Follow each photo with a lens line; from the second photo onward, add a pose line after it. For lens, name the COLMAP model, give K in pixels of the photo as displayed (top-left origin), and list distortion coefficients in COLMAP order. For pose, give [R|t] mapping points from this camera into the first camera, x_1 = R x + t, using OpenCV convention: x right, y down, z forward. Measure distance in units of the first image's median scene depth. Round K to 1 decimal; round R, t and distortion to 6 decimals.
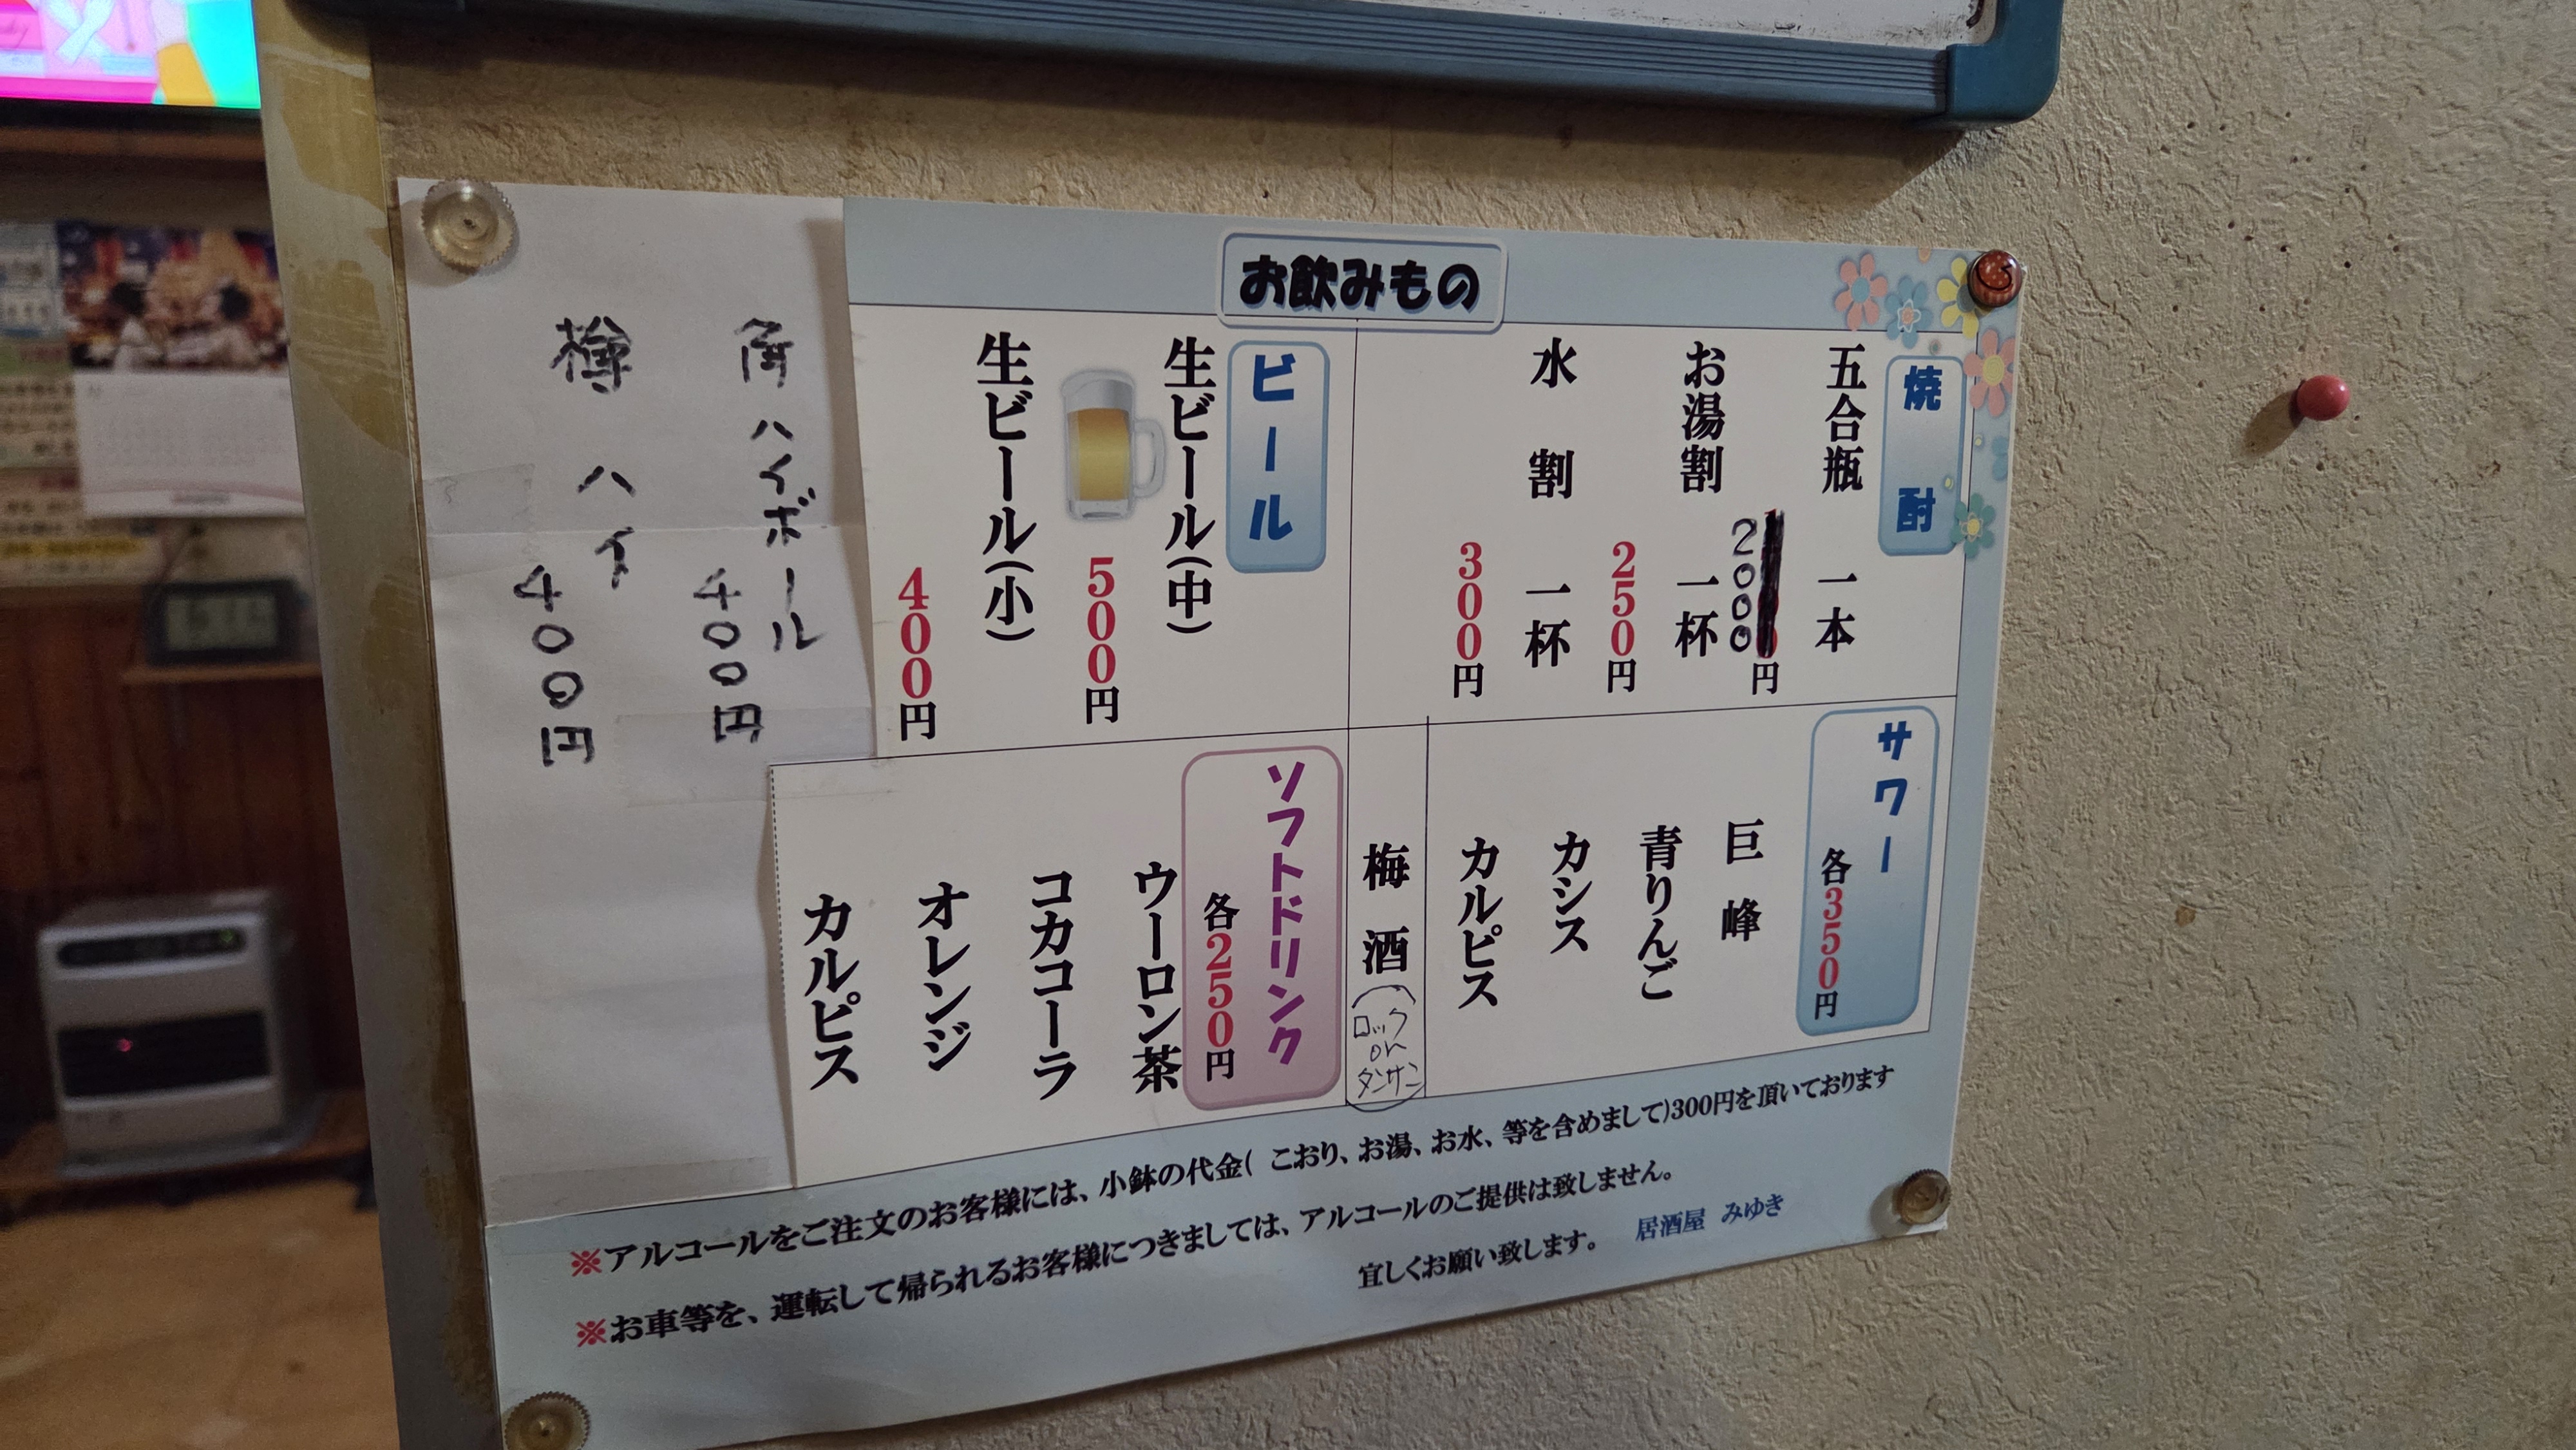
lens RADIAL K [[1694.4, 0, 1228.7], [0, 1694.4, 721.4], [0, 0, 1]] dist [0.067055, -0.062717]
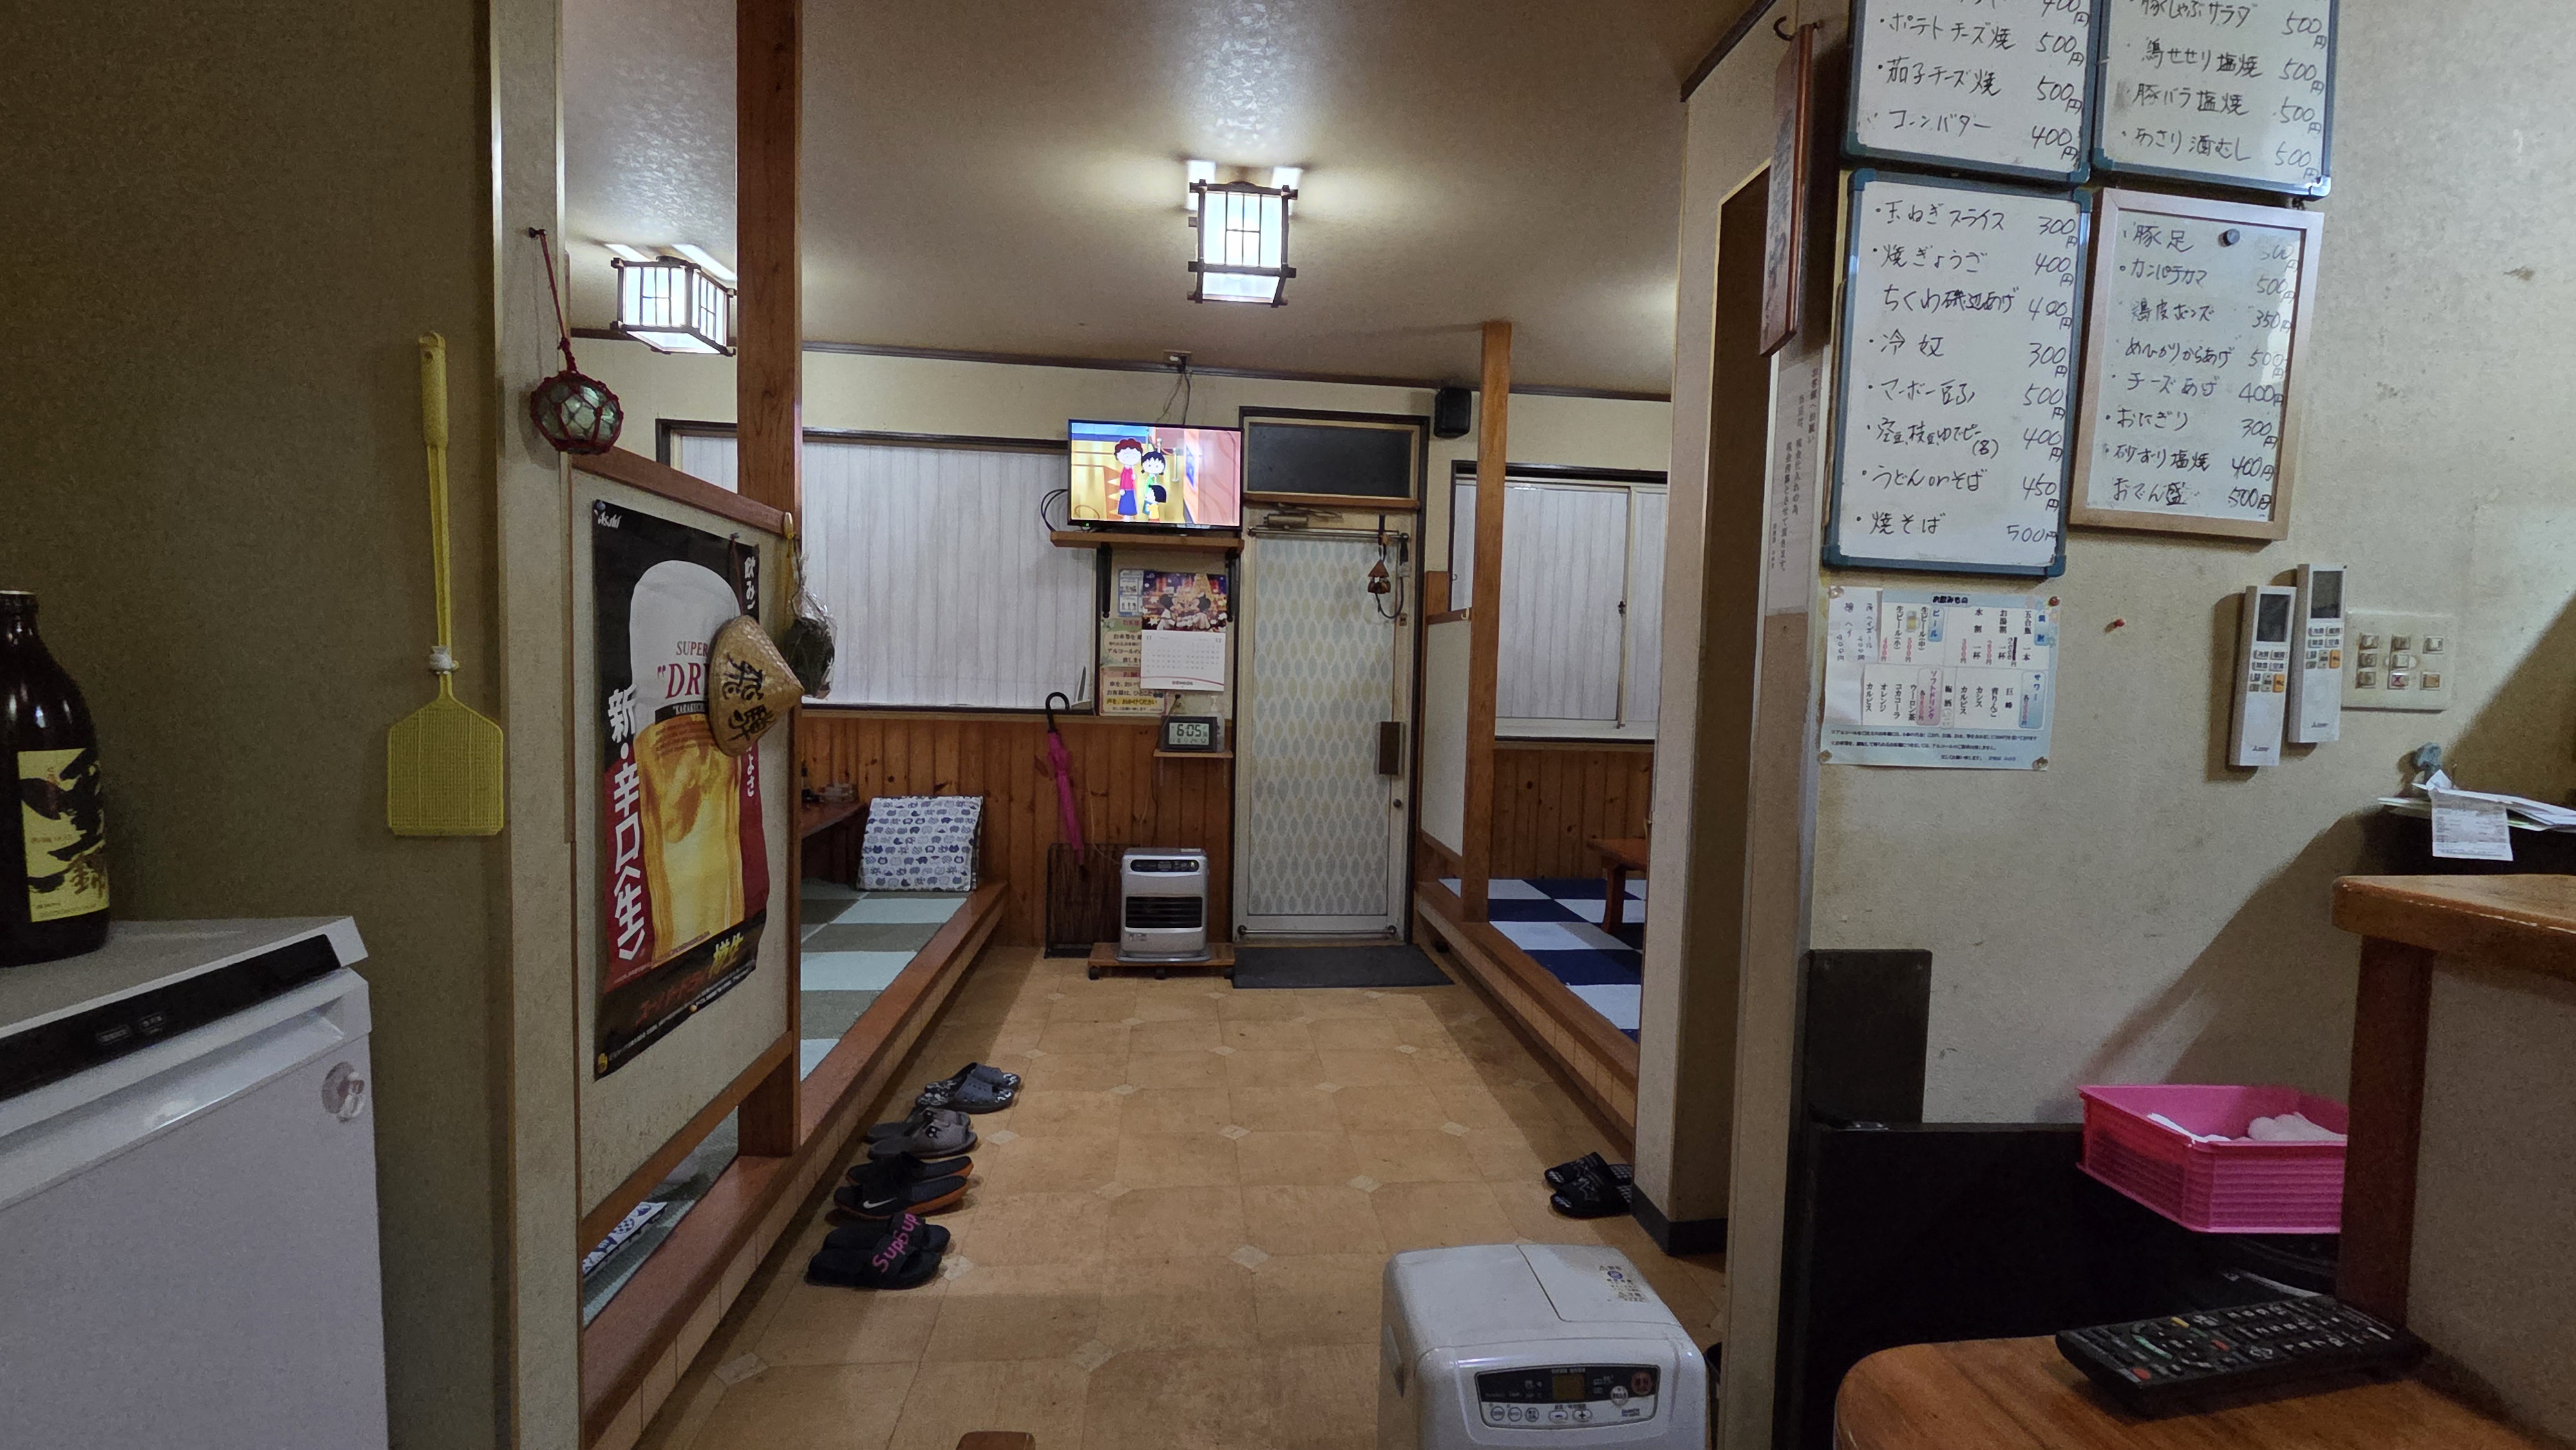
lens RADIAL K [[1005.4, 0, 1282.0], [0, 1005.4, 726.5], [0, 0, 1]] dist [-0.001139, -0.000098]
pose [[0.973875, 0.041937, -0.223177, -1.376496], [-0.069207, 0.990858, -0.115805, 0.767674], [0.216280, 0.128225, 0.967875, -2.917493]]
